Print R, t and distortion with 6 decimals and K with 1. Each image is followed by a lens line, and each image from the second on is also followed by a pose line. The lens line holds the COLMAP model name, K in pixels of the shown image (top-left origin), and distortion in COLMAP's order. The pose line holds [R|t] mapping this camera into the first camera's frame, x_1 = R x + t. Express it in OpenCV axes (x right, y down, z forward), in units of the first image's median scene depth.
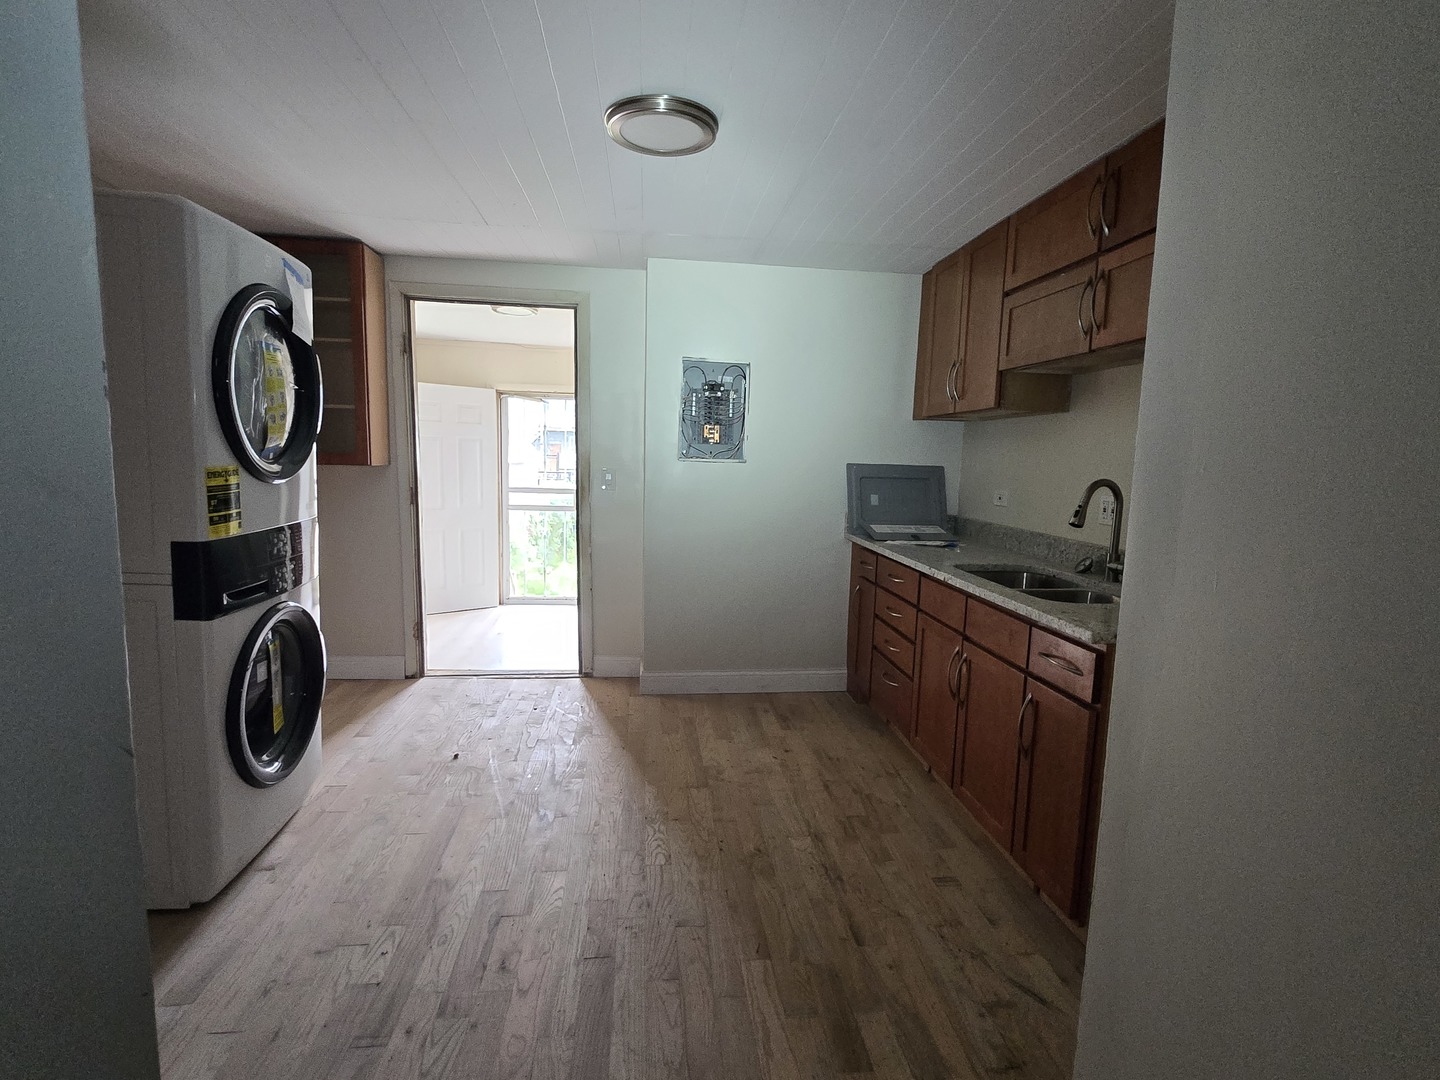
lens RADIAL K [[707.2, 0, 727.4], [0, 707.2, 544.5], [0, 0, 1]] dist [-0.001232, -0.001038]
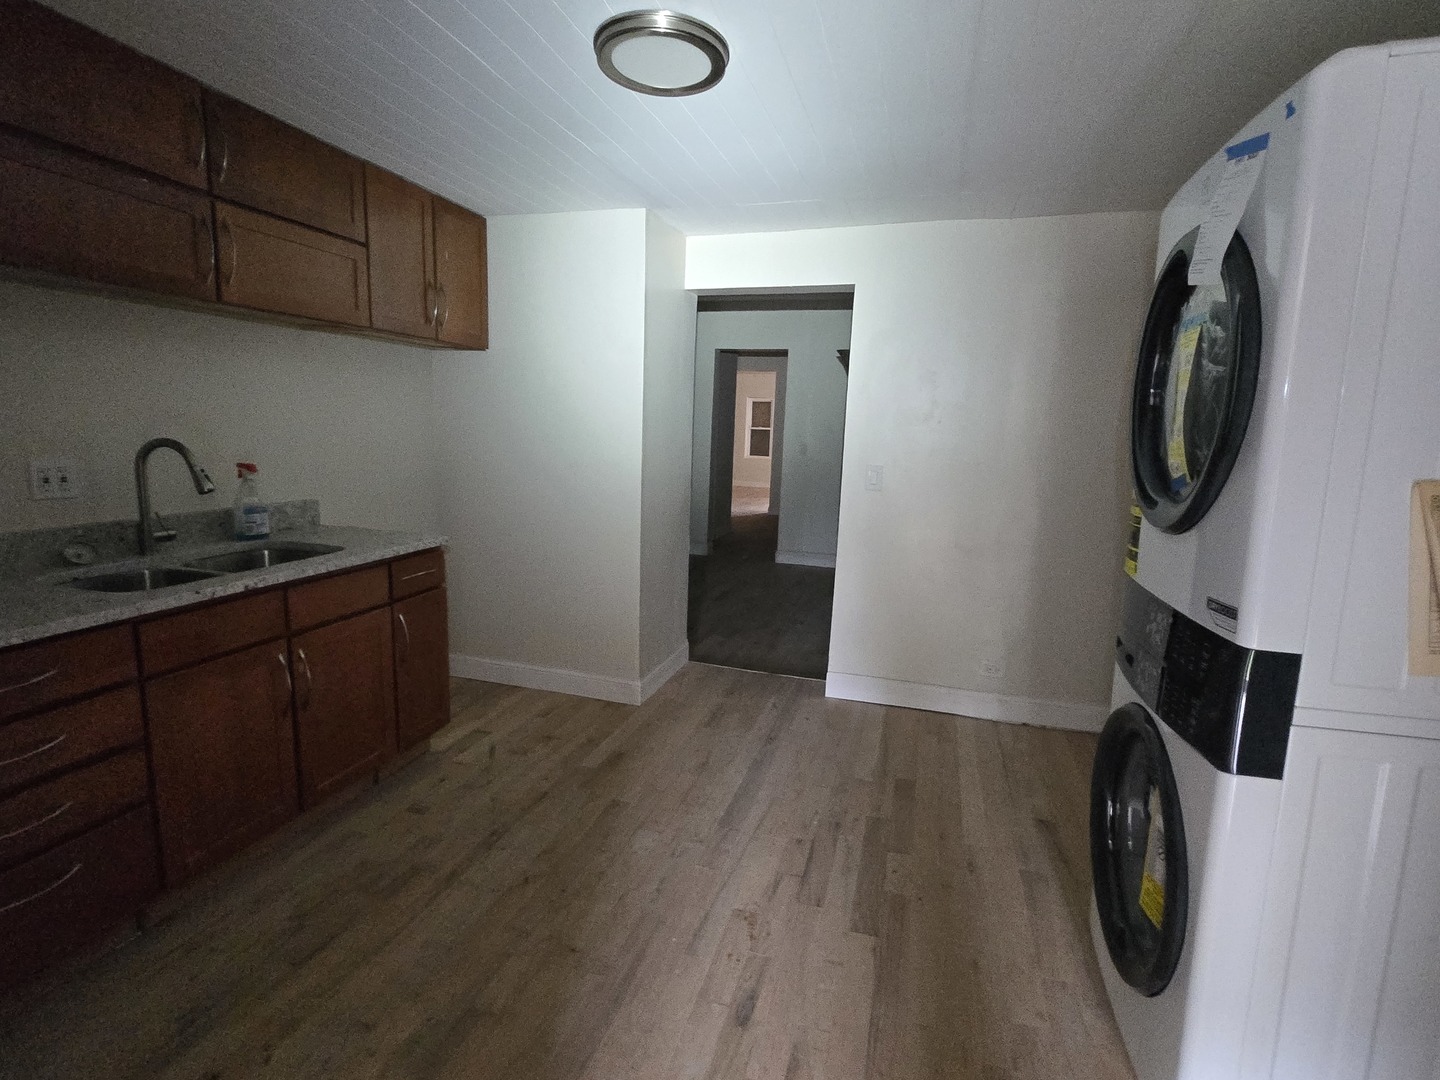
lens RADIAL K [[707.2, 0, 727.4], [0, 707.2, 544.5], [0, 0, 1]] dist [-0.001232, -0.001038]
pose [[-0.920173, -0.128150, 0.369945, -0.347171], [-0.014855, 0.955661, 0.294094, -0.180355], [-0.391230, 0.265122, -0.881277, 1.163695]]
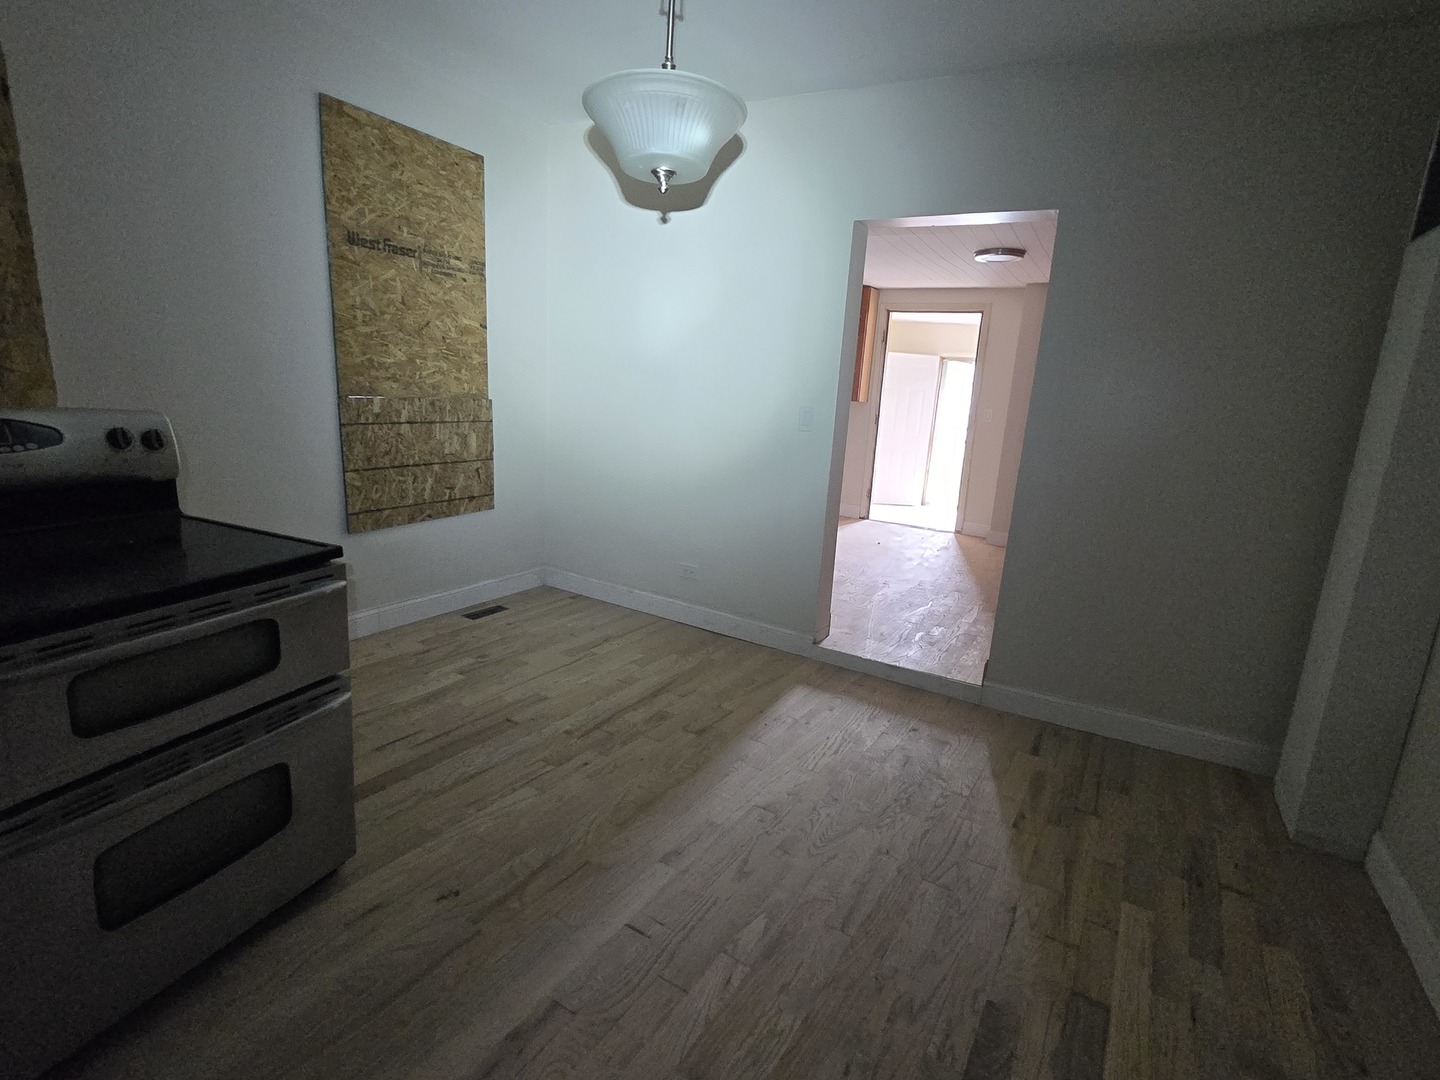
lens RADIAL K [[707.2, 0, 727.4], [0, 707.2, 544.5], [0, 0, 1]] dist [-0.001232, -0.001038]
pose [[0.811251, 0.154701, -0.563862, 0.383404], [-0.121406, 0.987914, 0.096372, 0.144526], [0.571955, -0.009726, 0.820227, -0.854927]]
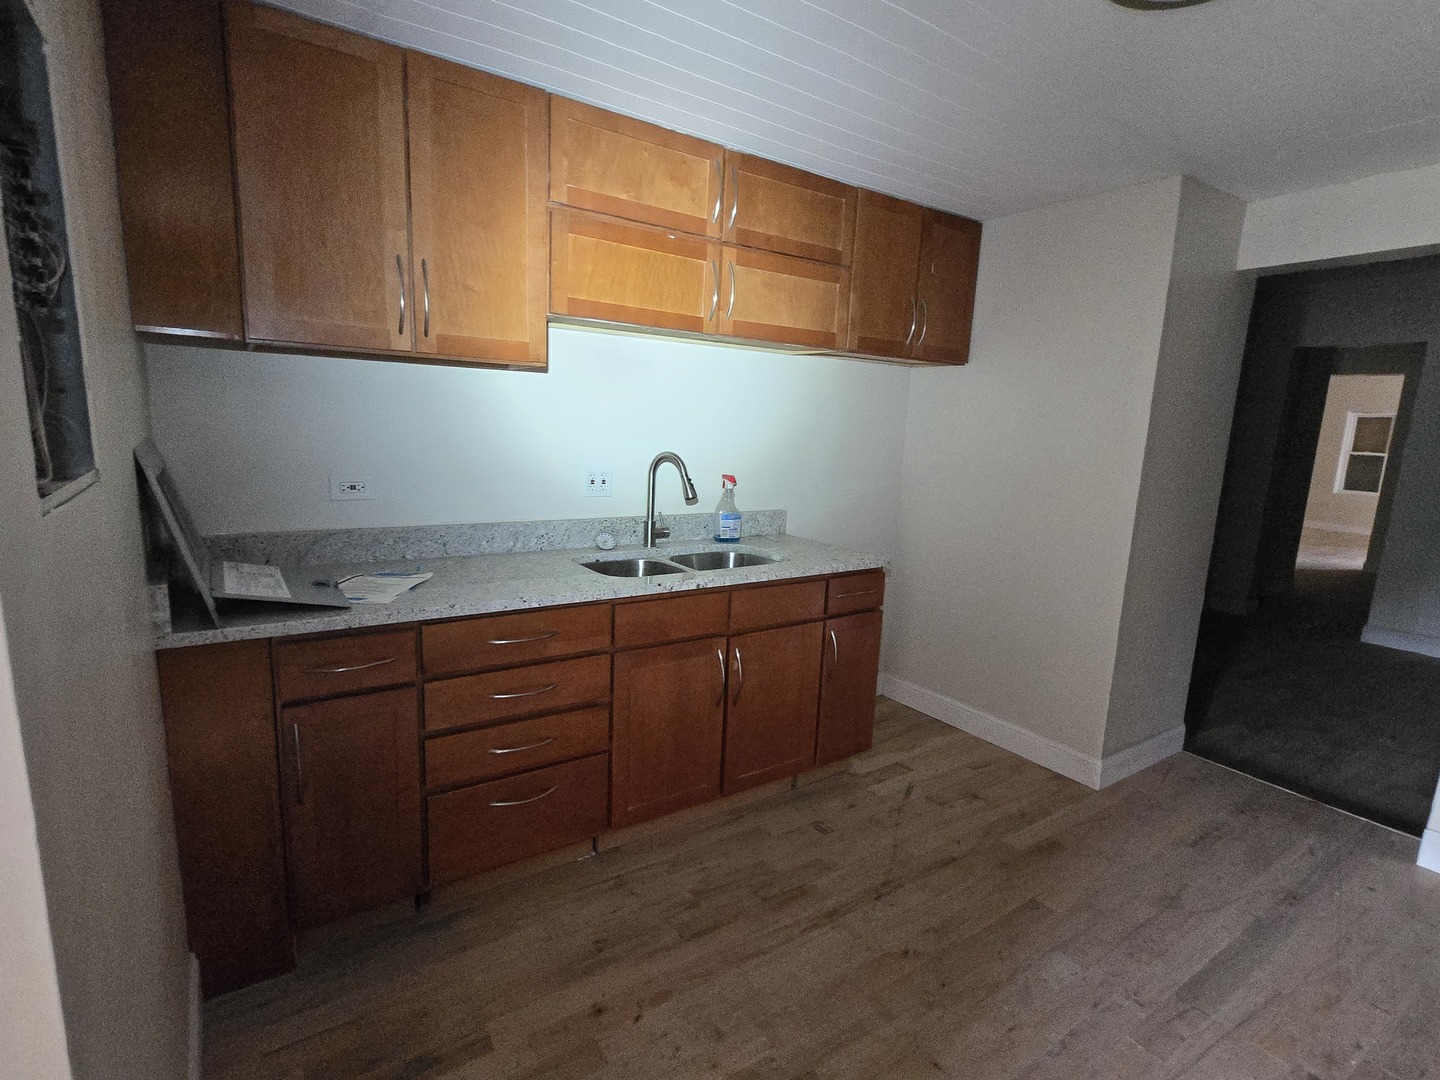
lens RADIAL K [[707.2, 0, 727.4], [0, 707.2, 544.5], [0, 0, 1]] dist [-0.001232, -0.001038]
pose [[-0.460728, -0.204600, 0.863637, -0.341833], [0.055377, 0.964544, 0.258048, -0.174147], [-0.885812, 0.166716, -0.433062, 1.068197]]
